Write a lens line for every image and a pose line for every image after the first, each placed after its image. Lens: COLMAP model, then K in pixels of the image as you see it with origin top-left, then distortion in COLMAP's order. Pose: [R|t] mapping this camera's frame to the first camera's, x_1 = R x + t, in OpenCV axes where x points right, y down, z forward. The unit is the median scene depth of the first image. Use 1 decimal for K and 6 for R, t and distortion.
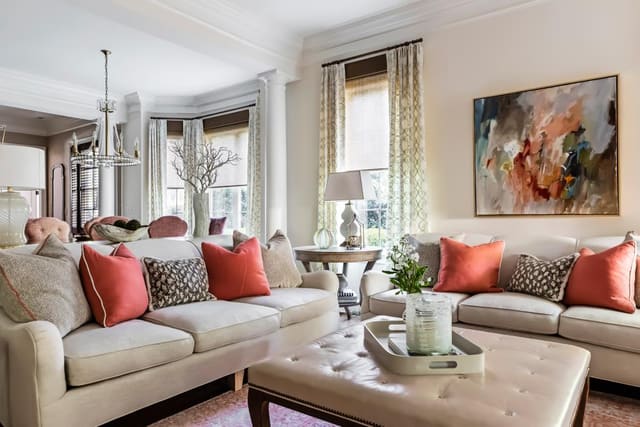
lens RADIAL K [[380.9, 0, 347.0], [0, 380.9, 211.7], [0, 0, 1]] dist [0.005424, 0.002639]
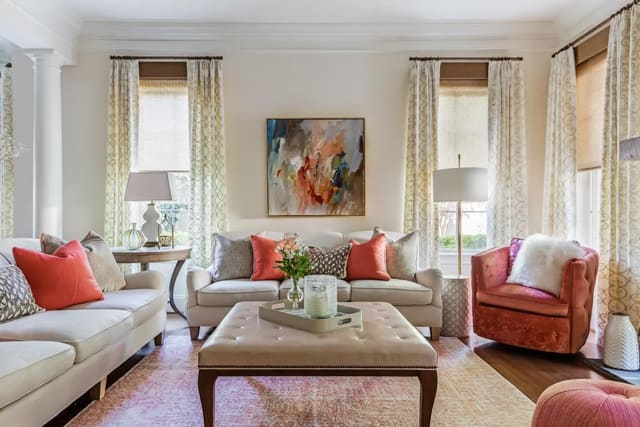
lens RADIAL K [[347.0, 0, 320.0], [0, 347.0, 213.5], [0, 0, 1]] dist [0.001211, 0.000995]
pose [[0.846053, 0.005887, 0.533067, -0.114161], [-0.007368, 0.999973, 0.000651, -0.000207], [-0.533048, -0.004478, 0.846073, -0.010173]]
